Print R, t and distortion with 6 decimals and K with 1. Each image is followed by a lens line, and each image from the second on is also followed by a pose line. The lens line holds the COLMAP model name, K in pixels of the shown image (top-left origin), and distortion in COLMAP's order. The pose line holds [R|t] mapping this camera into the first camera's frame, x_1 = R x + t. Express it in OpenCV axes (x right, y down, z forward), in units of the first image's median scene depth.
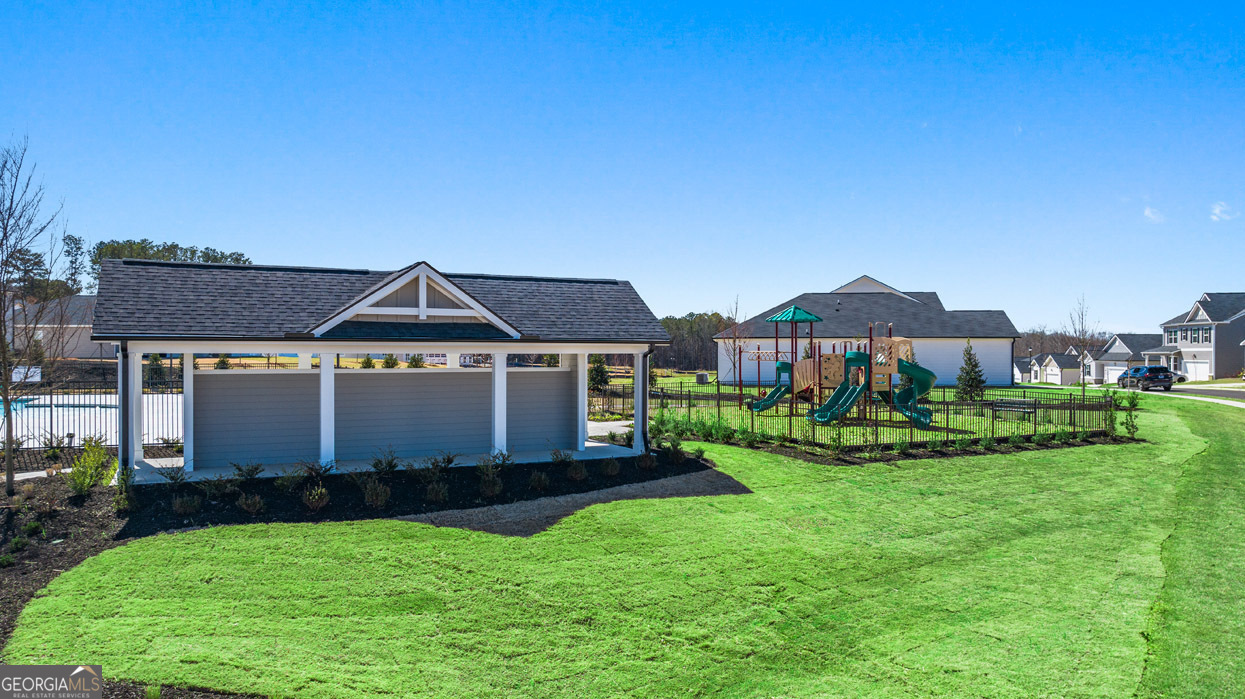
lens RADIAL K [[874.4, 0, 624.4], [0, 874.4, 349.4], [0, 0, 1]] dist [-0.028916, 0.009903]
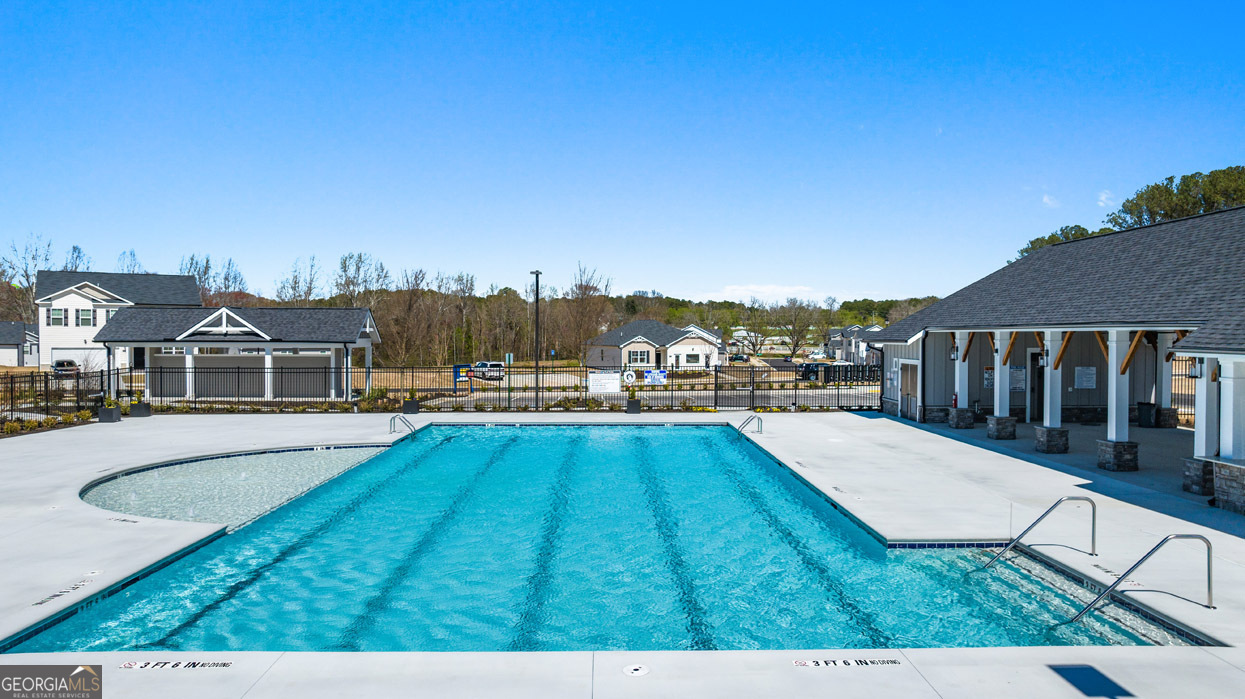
lens RADIAL K [[874.4, 0, 624.4], [0, 874.4, 349.4], [0, 0, 1]] dist [-0.028916, 0.009903]
pose [[0.996979, -0.013560, -0.076479, 0.918727], [0.015205, 0.999664, 0.020975, -0.020740], [0.076168, -0.022074, 0.996851, -1.076707]]
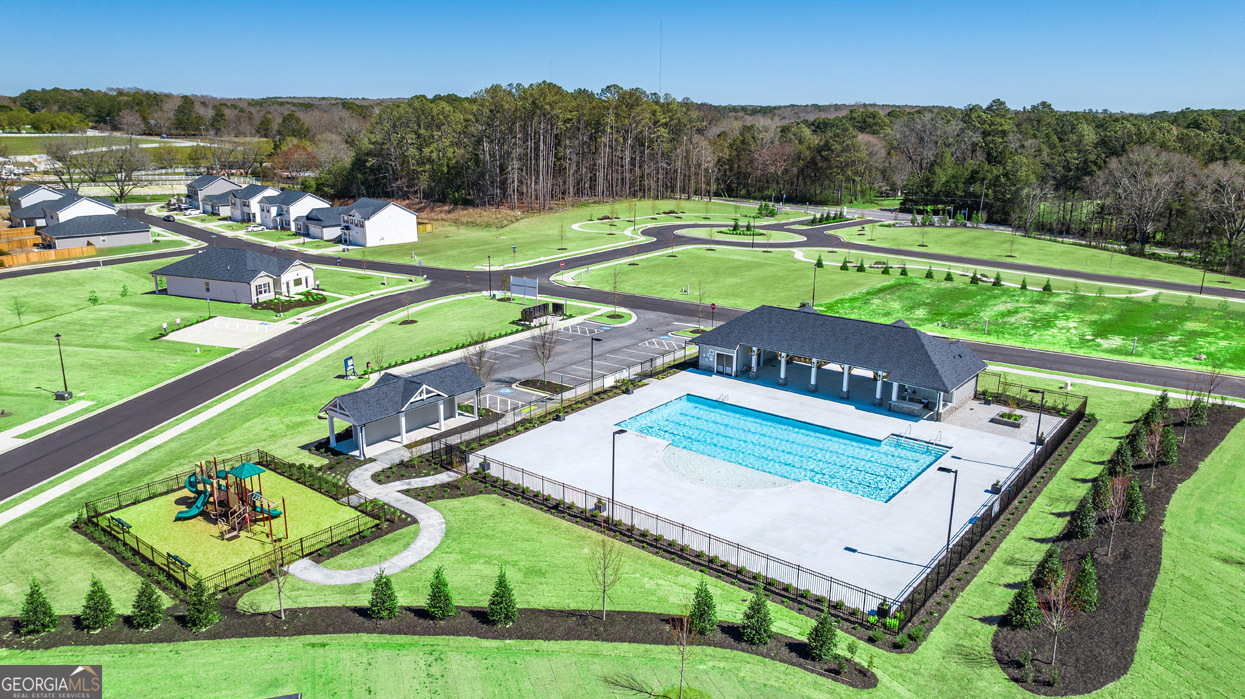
lens RADIAL K [[874.4, 0, 624.4], [0, 874.4, 349.4], [0, 0, 1]] dist [-0.028916, 0.009903]
pose [[0.695804, -0.200474, 0.689686, -2.080097], [0.001278, 0.960600, 0.277933, -1.213848], [-0.718230, -0.192505, 0.668646, -1.927461]]
